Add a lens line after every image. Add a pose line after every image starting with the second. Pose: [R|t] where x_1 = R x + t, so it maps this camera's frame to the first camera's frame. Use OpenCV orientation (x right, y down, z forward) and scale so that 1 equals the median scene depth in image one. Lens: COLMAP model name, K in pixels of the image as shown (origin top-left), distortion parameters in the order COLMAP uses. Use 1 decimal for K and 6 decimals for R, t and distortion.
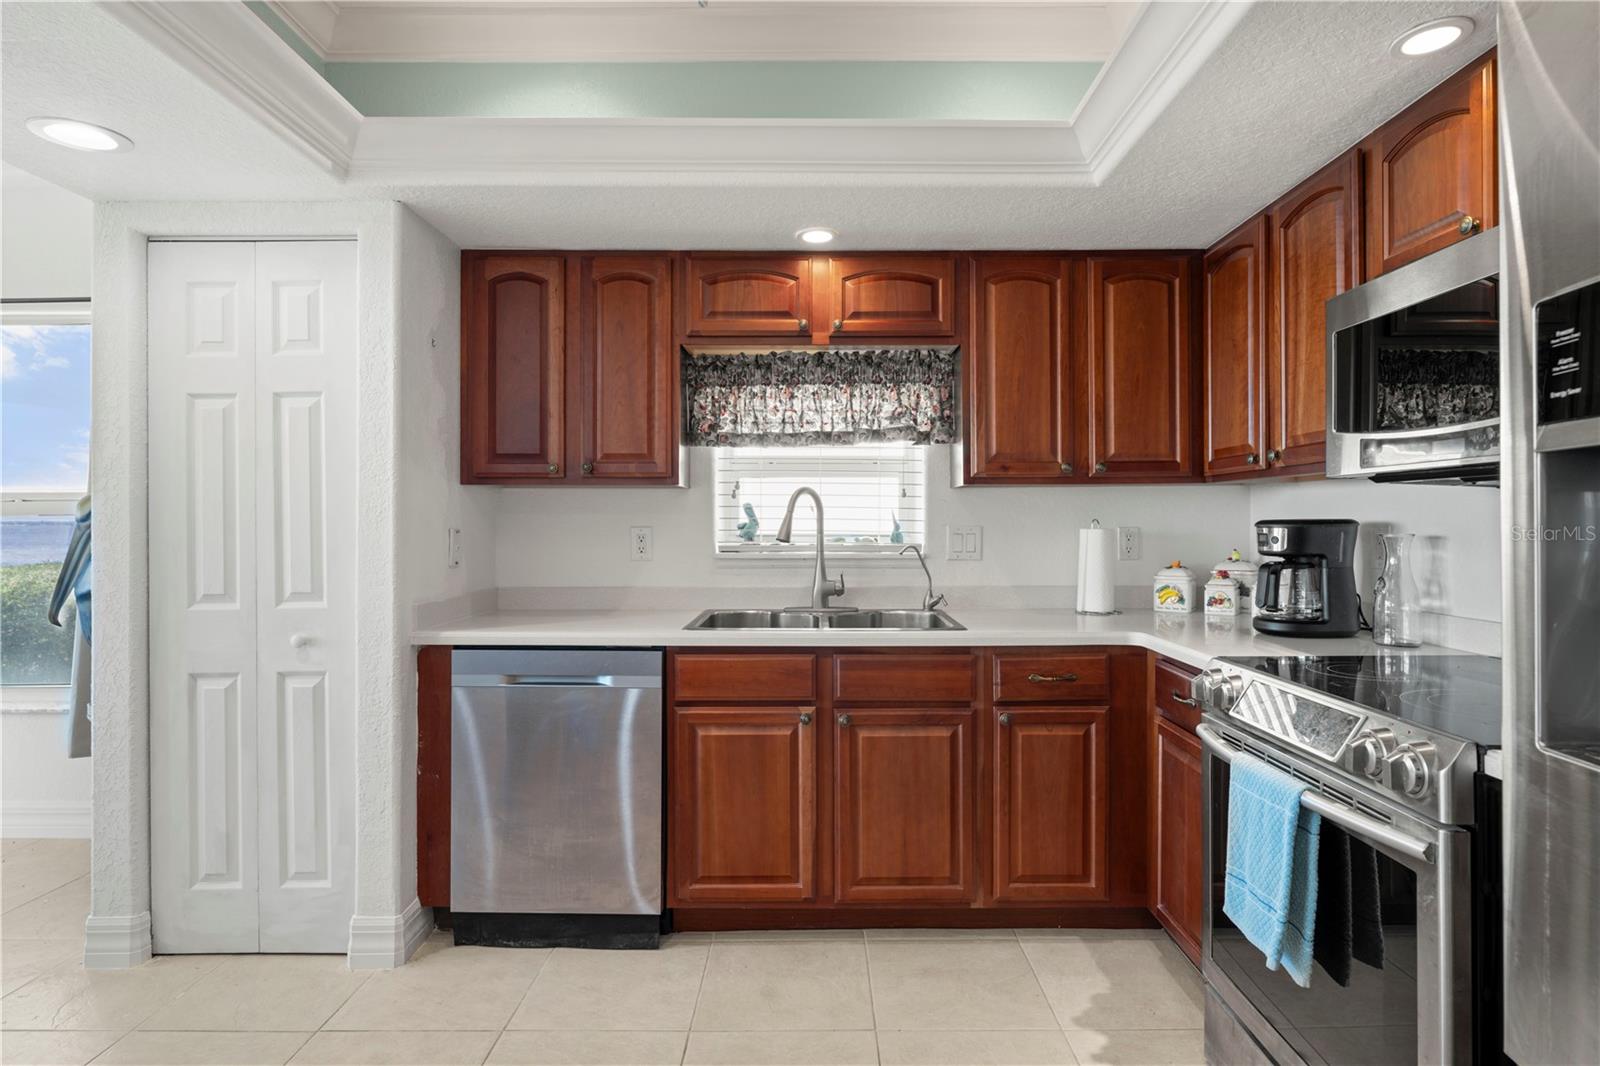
lens RADIAL K [[859.3, 0, 819.5], [0, 859.3, 520.2], [0, 0, 1]] dist [-0.004421, -0.000710]
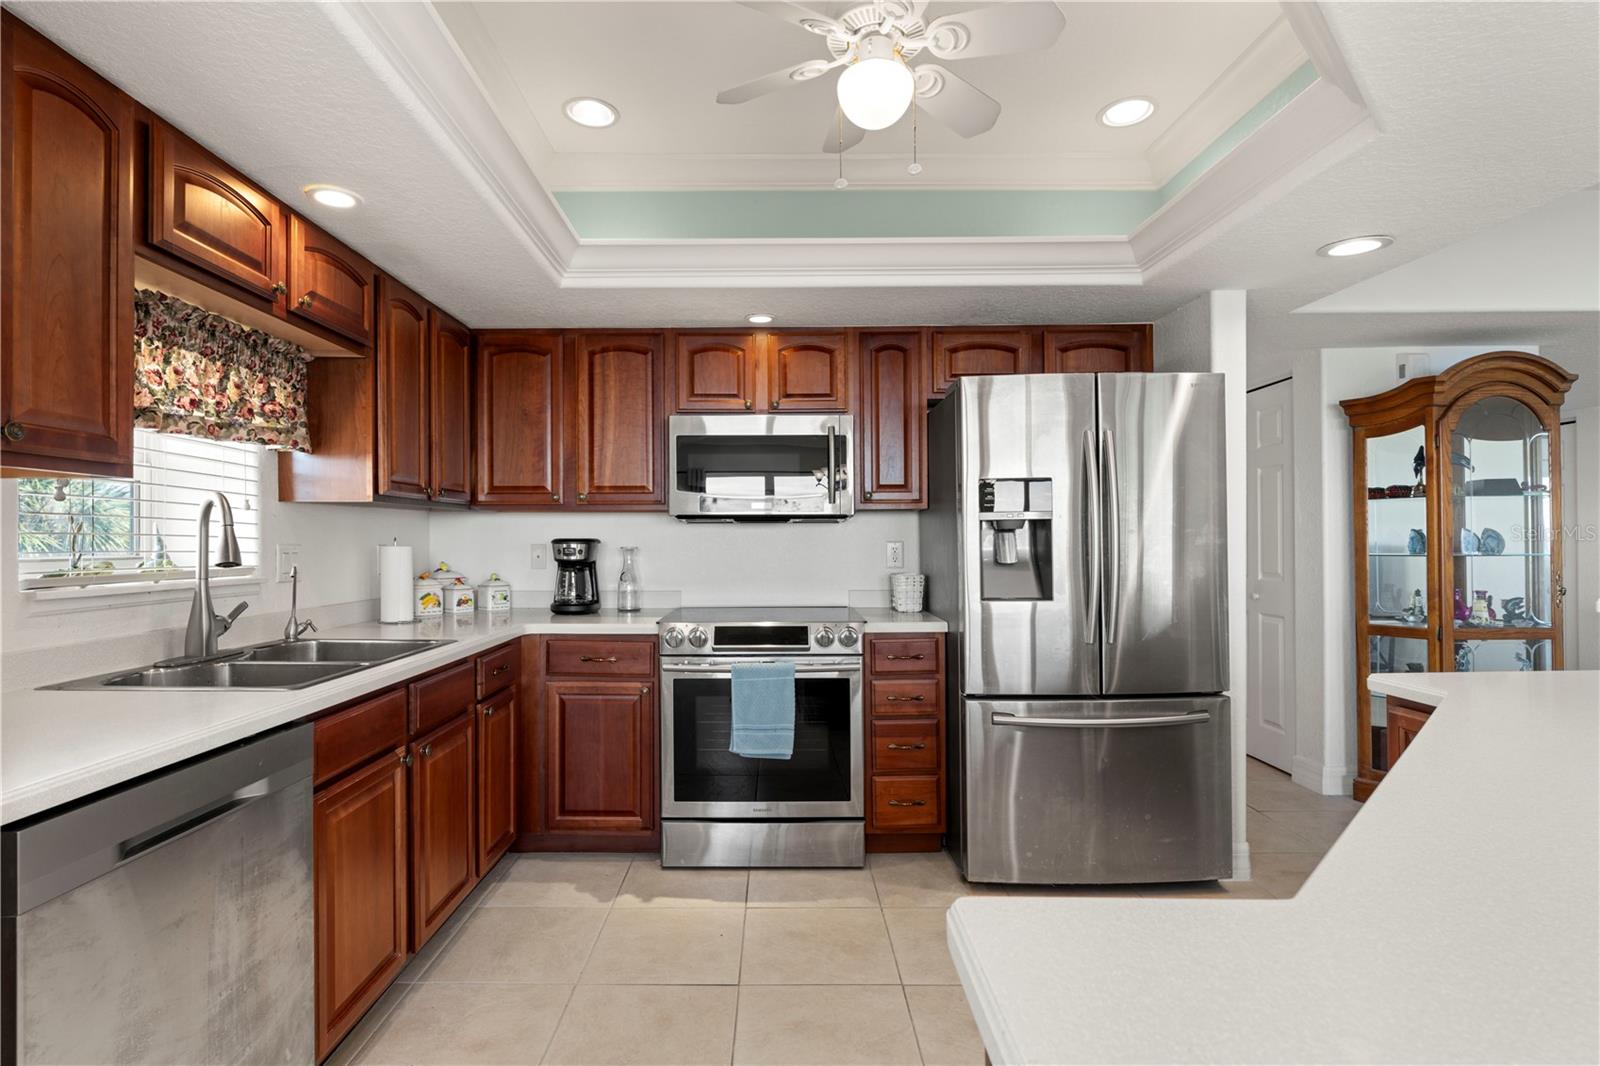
lens RADIAL K [[782.9, 0, 770.2], [0, 782.9, 538.3], [0, 0, 1]] dist [-0.001493, -0.000045]
pose [[0.009441, 0.003467, 0.999949, -0.726243], [-0.000477, 0.999994, -0.003463, 0.003270], [-0.999955, -0.000445, 0.009442, 0.544439]]
